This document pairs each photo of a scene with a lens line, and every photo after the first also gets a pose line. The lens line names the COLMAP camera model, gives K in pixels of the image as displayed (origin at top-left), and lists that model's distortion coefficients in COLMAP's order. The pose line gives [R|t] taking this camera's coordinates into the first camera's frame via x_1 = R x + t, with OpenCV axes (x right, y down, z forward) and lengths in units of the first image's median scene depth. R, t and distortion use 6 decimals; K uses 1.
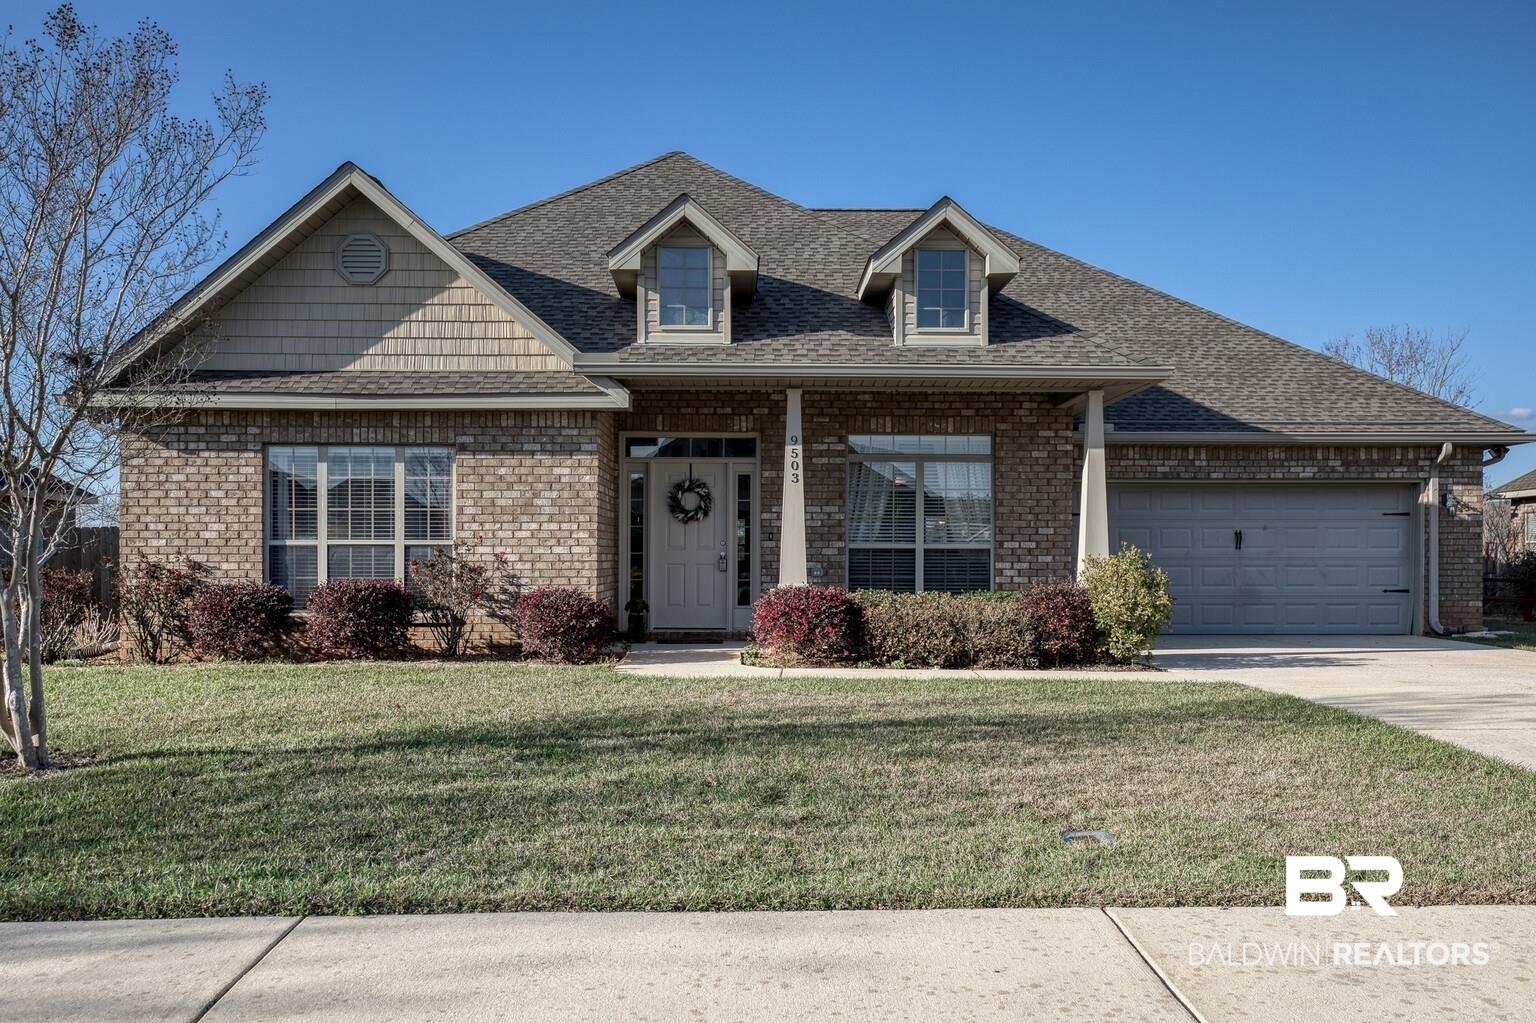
lens RADIAL K [[1289.7, 0, 739.2], [0, 1289.7, 579.7], [0, 0, 1]] dist [0.056498, -0.005823]
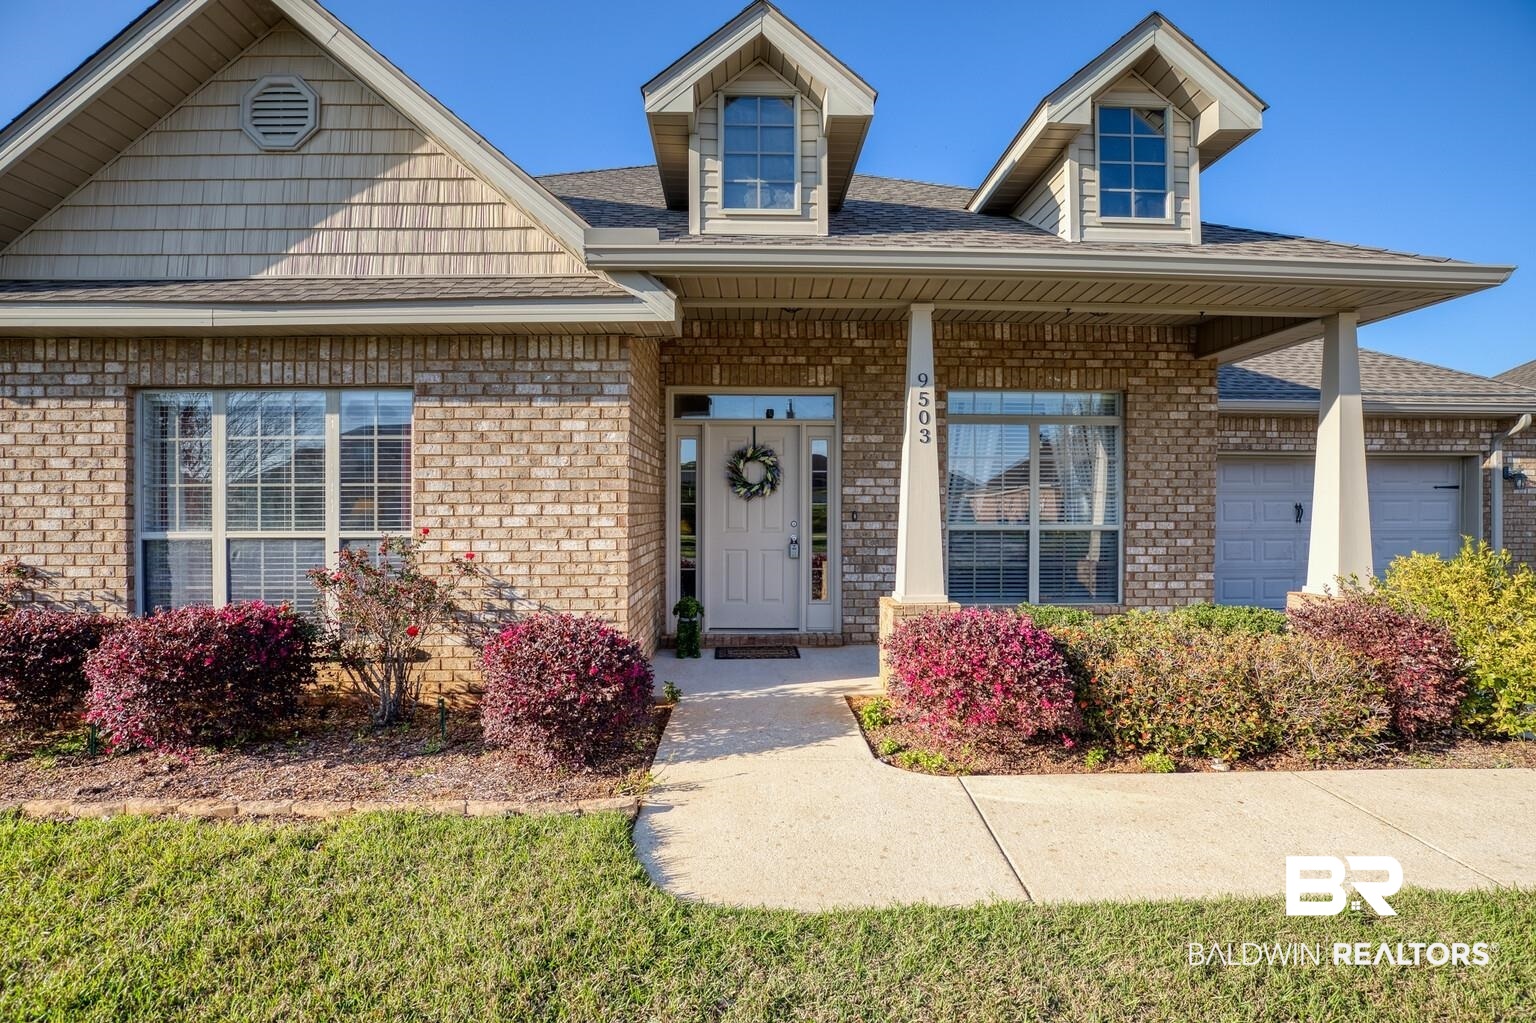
lens RADIAL K [[1002.2, 0, 771.5], [0, 1002.2, 535.5], [0, 0, 1]] dist [-0.029525, 0.002803]
pose [[0.999990, -0.002472, 0.003637, -0.038430], [0.002476, 0.999996, -0.000997, -0.026991], [-0.003634, 0.001006, 0.999993, 0.483336]]
